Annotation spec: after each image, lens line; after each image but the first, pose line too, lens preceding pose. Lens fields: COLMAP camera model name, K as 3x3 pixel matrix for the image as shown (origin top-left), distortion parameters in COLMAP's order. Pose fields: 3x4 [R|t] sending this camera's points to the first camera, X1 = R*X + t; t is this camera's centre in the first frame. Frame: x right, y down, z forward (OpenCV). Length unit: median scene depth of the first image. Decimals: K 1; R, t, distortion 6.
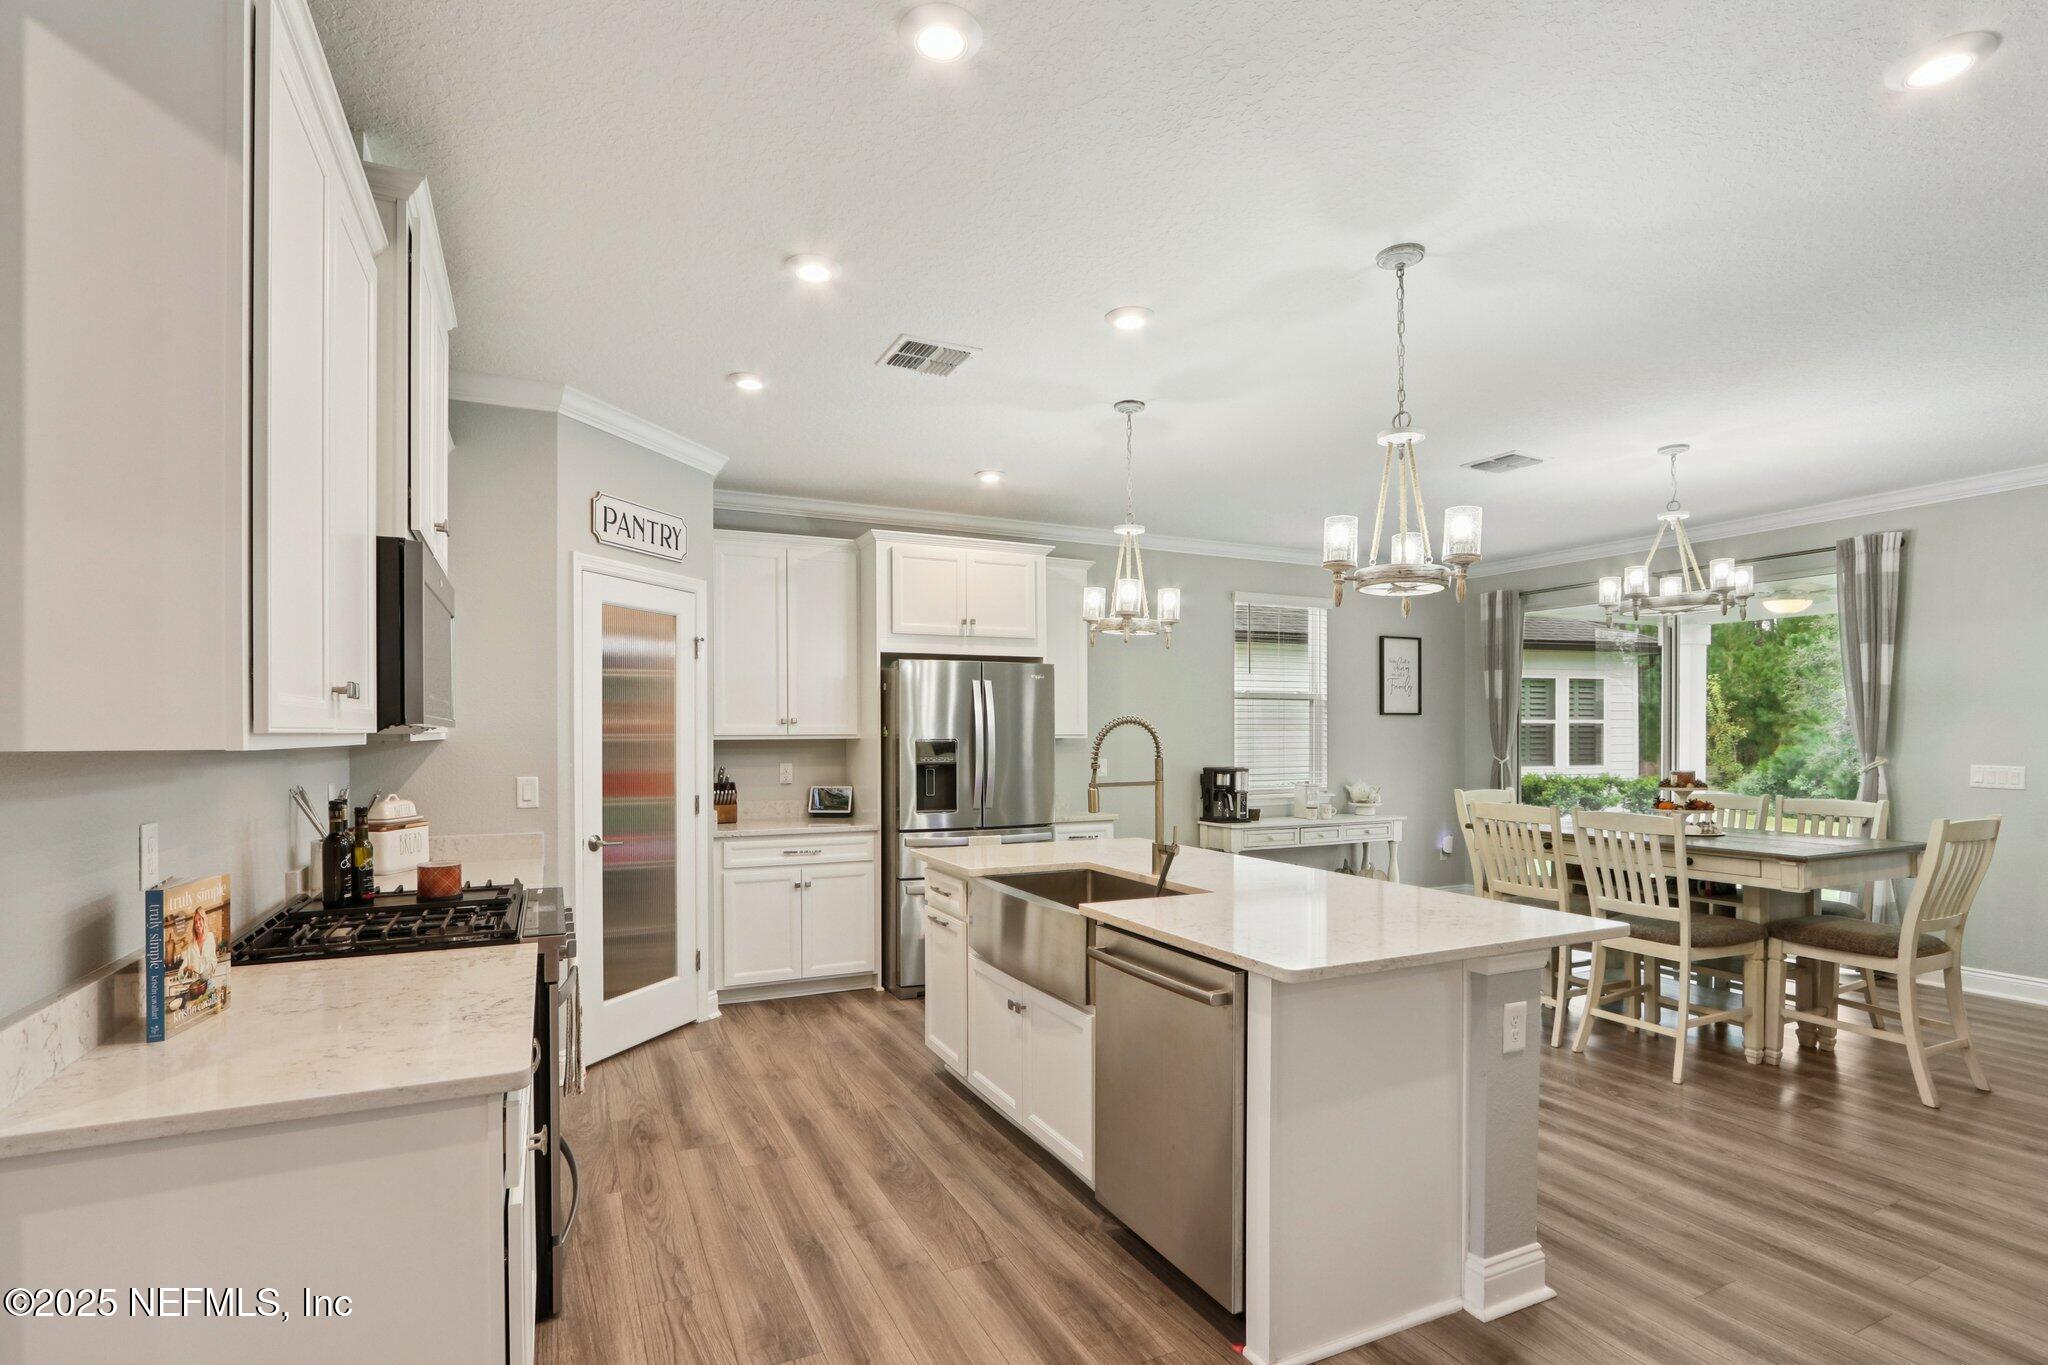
lens RADIAL K [[955.5, 0, 1000.5], [0, 955.5, 723.3], [0, 0, 1]] dist [-0.015761, 0.000912]
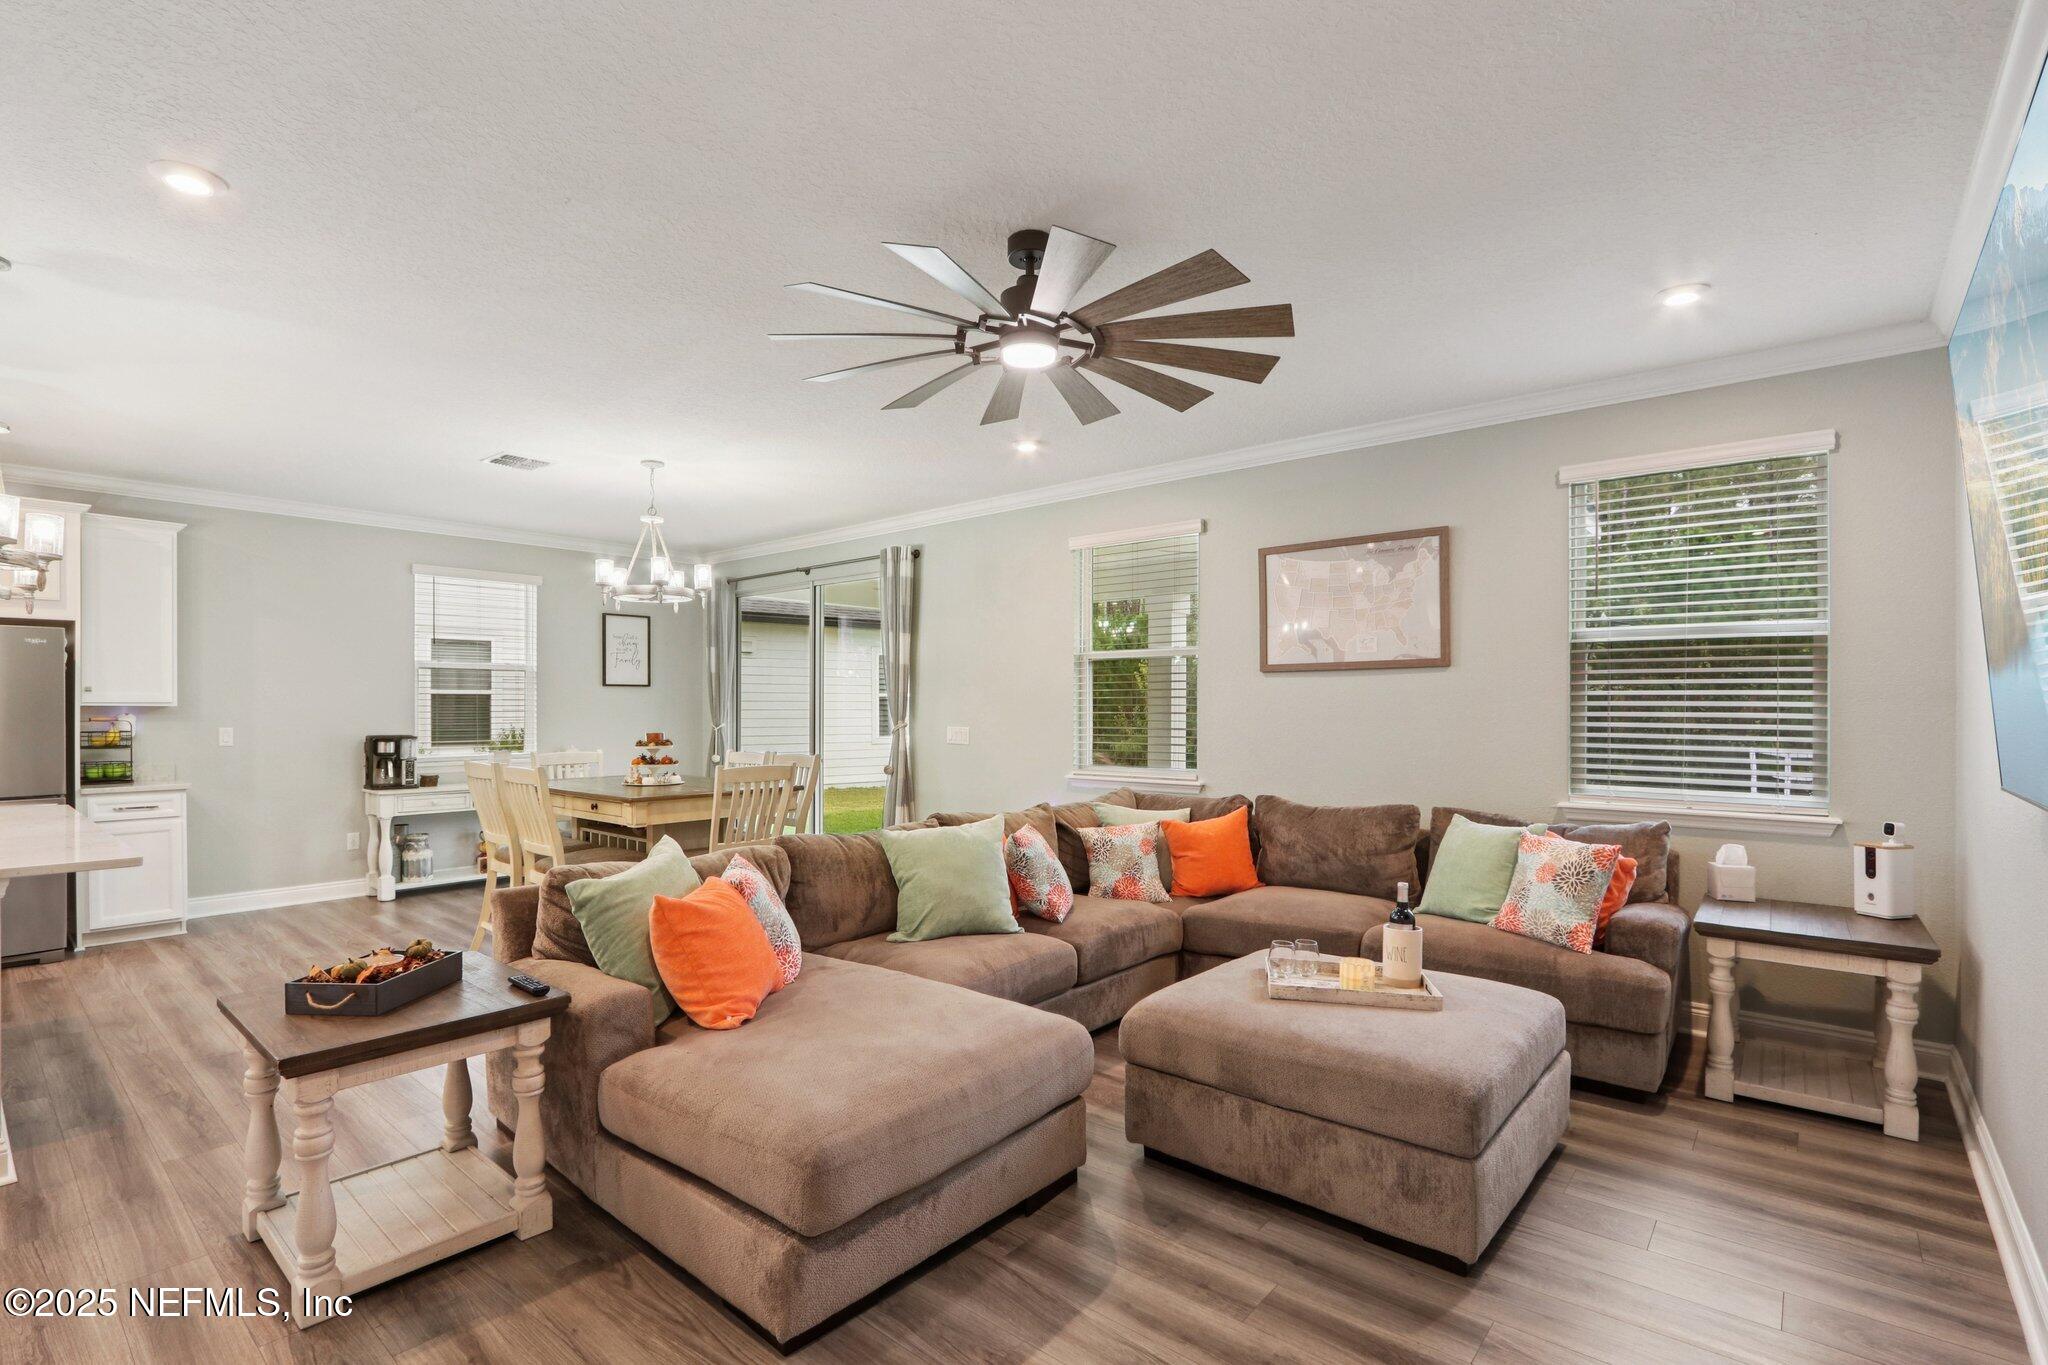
lens RADIAL K [[955.5, 0, 1000.5], [0, 955.5, 723.3], [0, 0, 1]] dist [-0.015761, 0.000912]
pose [[0.916936, -0.005936, 0.398989, 0.647577], [-0.005138, 0.999631, 0.026680, 0.003750], [-0.399000, -0.026514, 0.916567, -0.293444]]
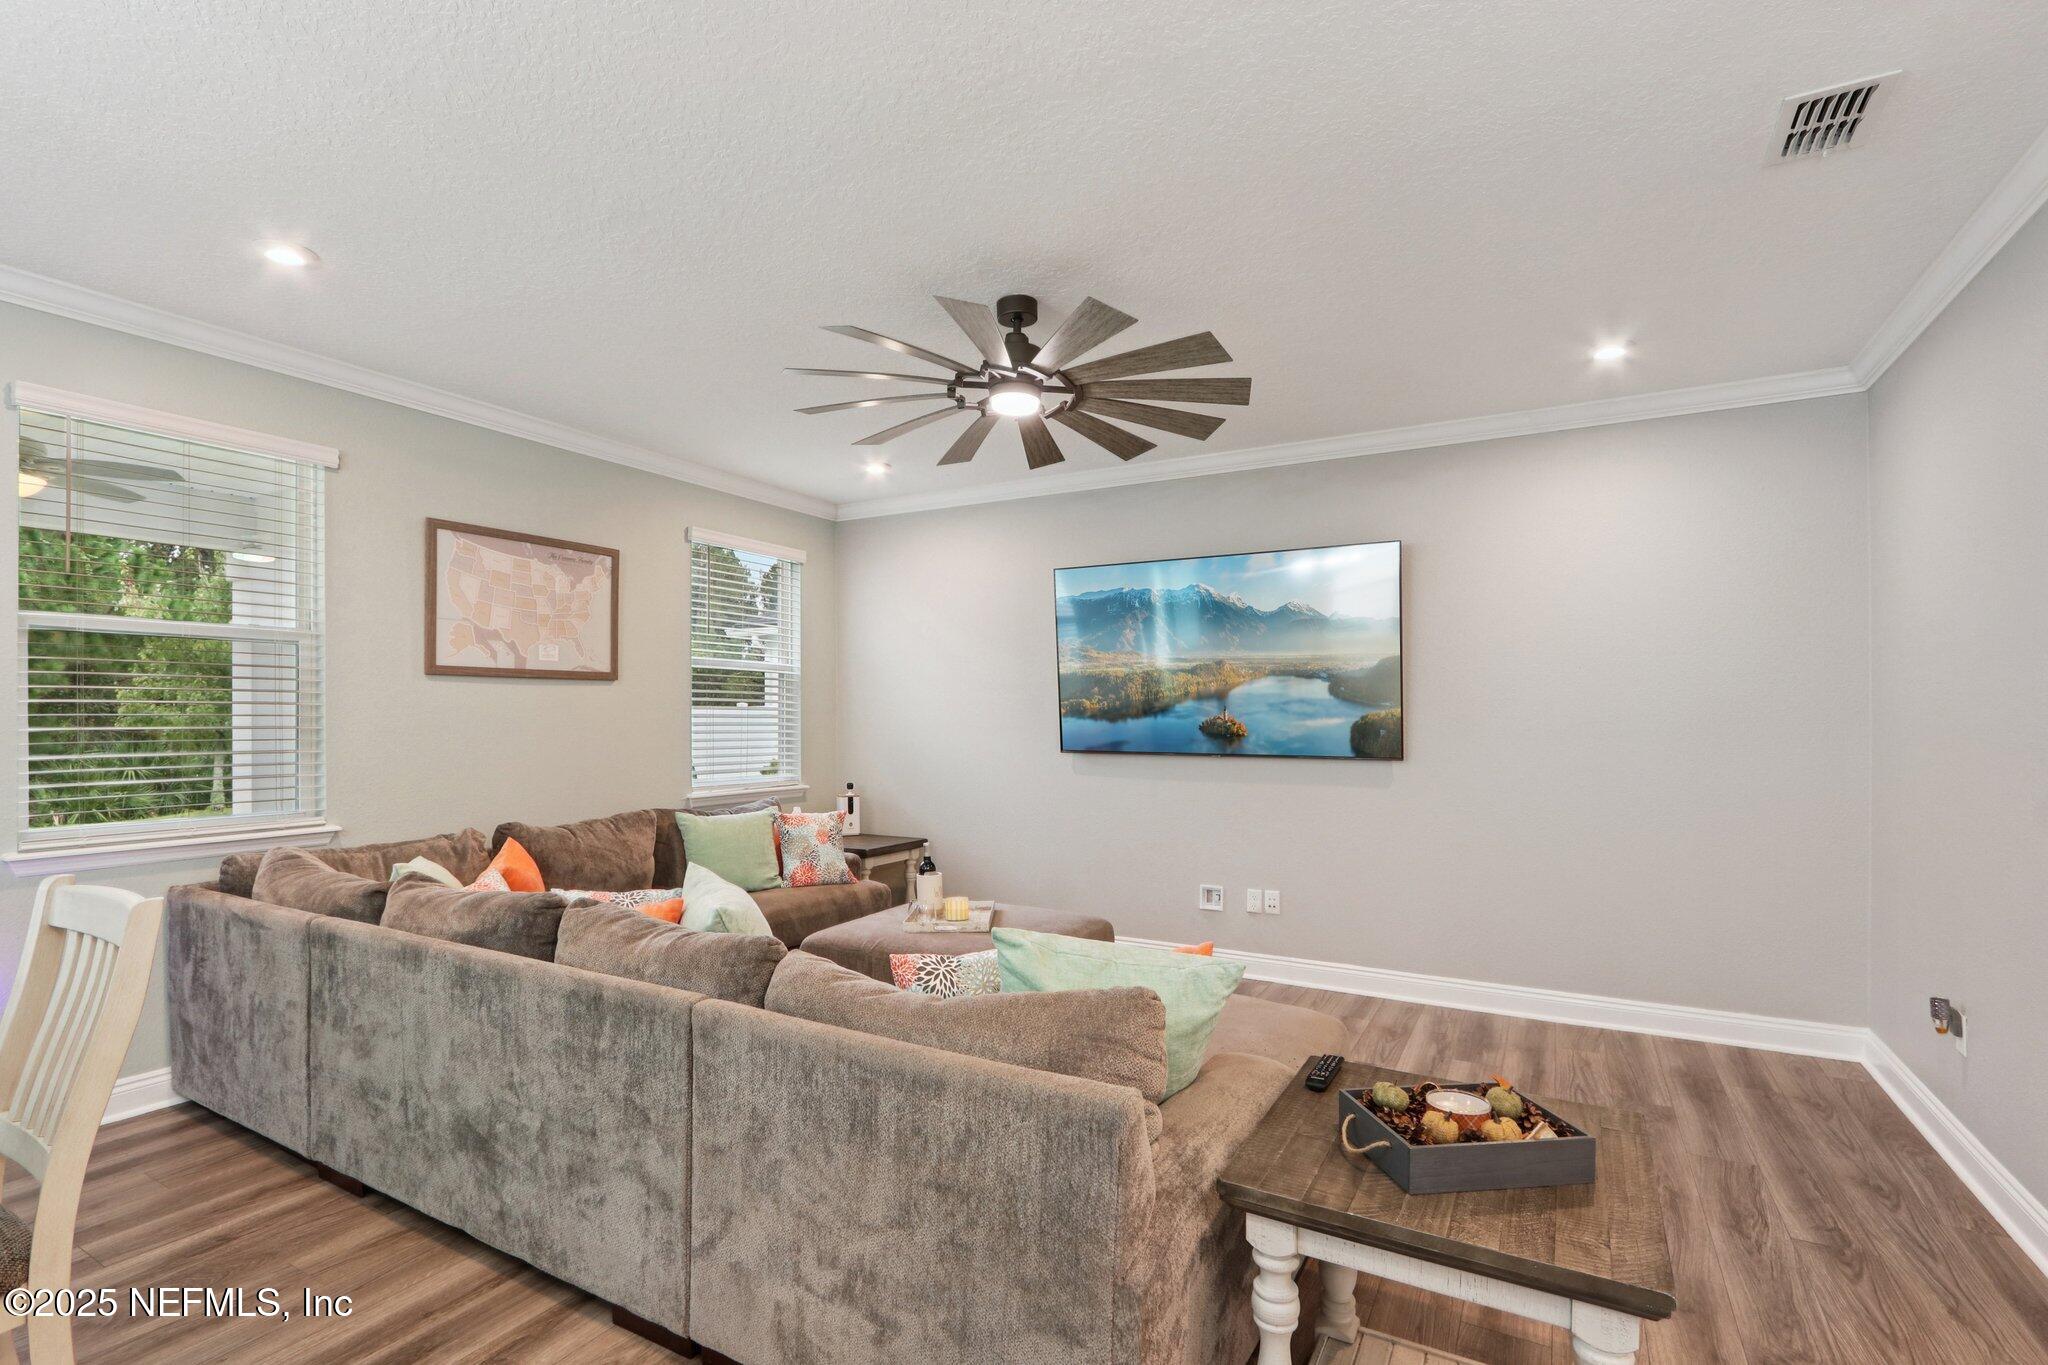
lens RADIAL K [[955.5, 0, 1000.5], [0, 955.5, 723.3], [0, 0, 1]] dist [-0.015761, 0.000912]
pose [[-0.564520, -0.007088, 0.825389, 0.329920], [-0.012826, 0.999918, -0.000185, 0.011867], [-0.825320, -0.010691, -0.564564, 0.721995]]
